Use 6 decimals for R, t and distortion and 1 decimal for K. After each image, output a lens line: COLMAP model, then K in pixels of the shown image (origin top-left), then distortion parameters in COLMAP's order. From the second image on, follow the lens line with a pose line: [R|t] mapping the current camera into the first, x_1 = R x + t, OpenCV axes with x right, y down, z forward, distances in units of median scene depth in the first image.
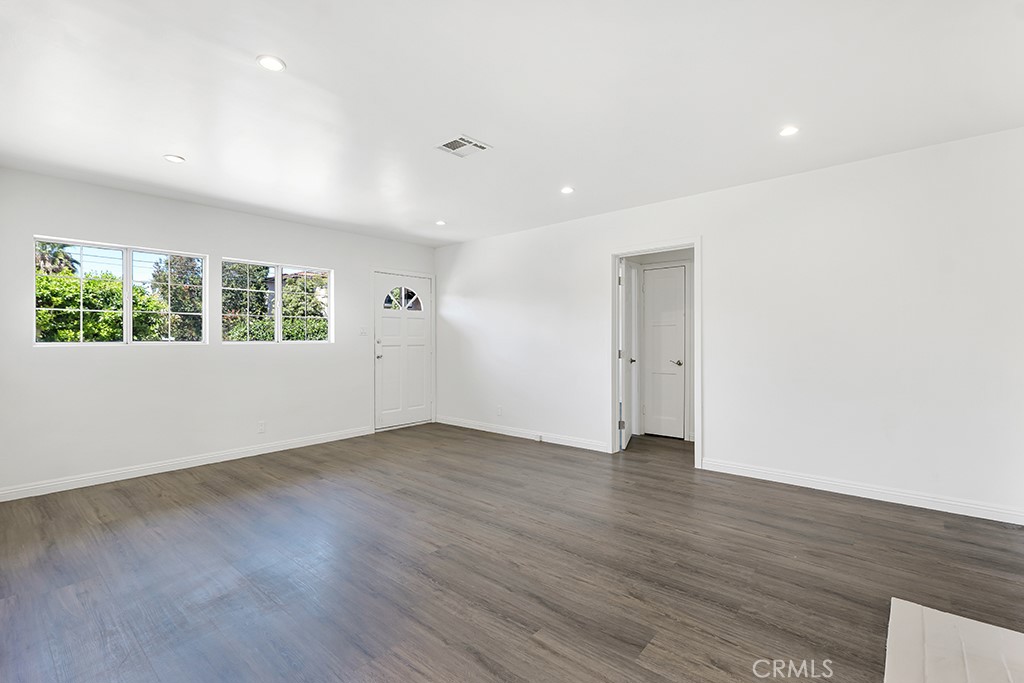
lens RADIAL K [[460.8, 0, 508.1], [0, 460.8, 332.9], [0, 0, 1]] dist [0.000440, -0.000441]
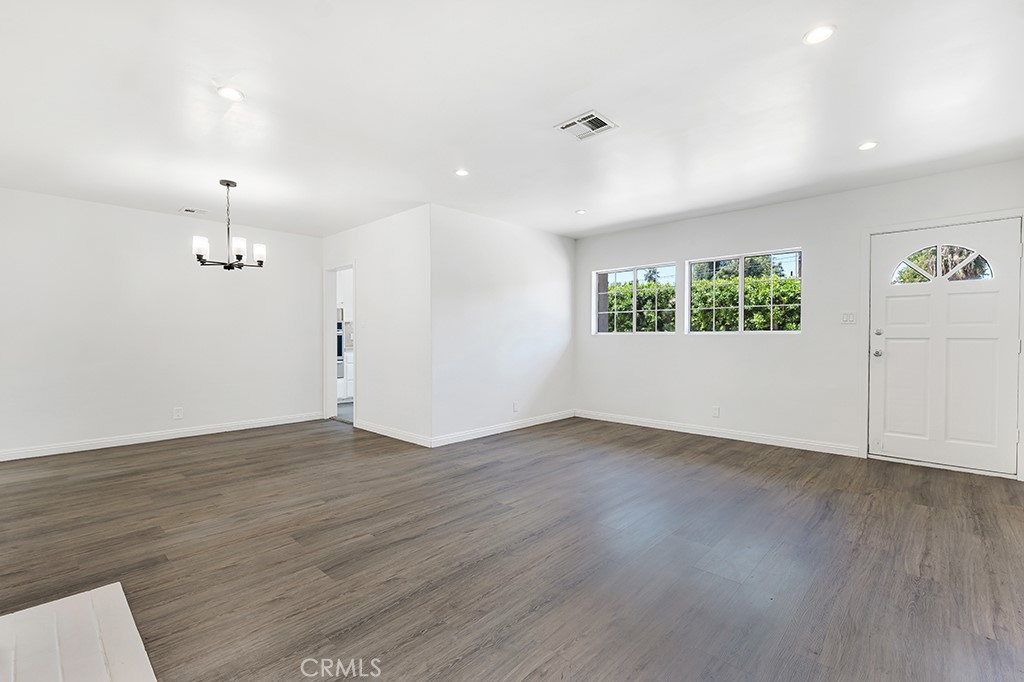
lens RADIAL K [[460.8, 0, 508.1], [0, 460.8, 332.4], [0, 0, 1]] dist [0.000440, -0.000441]
pose [[-0.052189, 0.001156, -0.998637, 1.091171], [0.015625, 0.999878, 0.000341, 0.023035], [0.998515, -0.015586, -0.052201, 1.125891]]
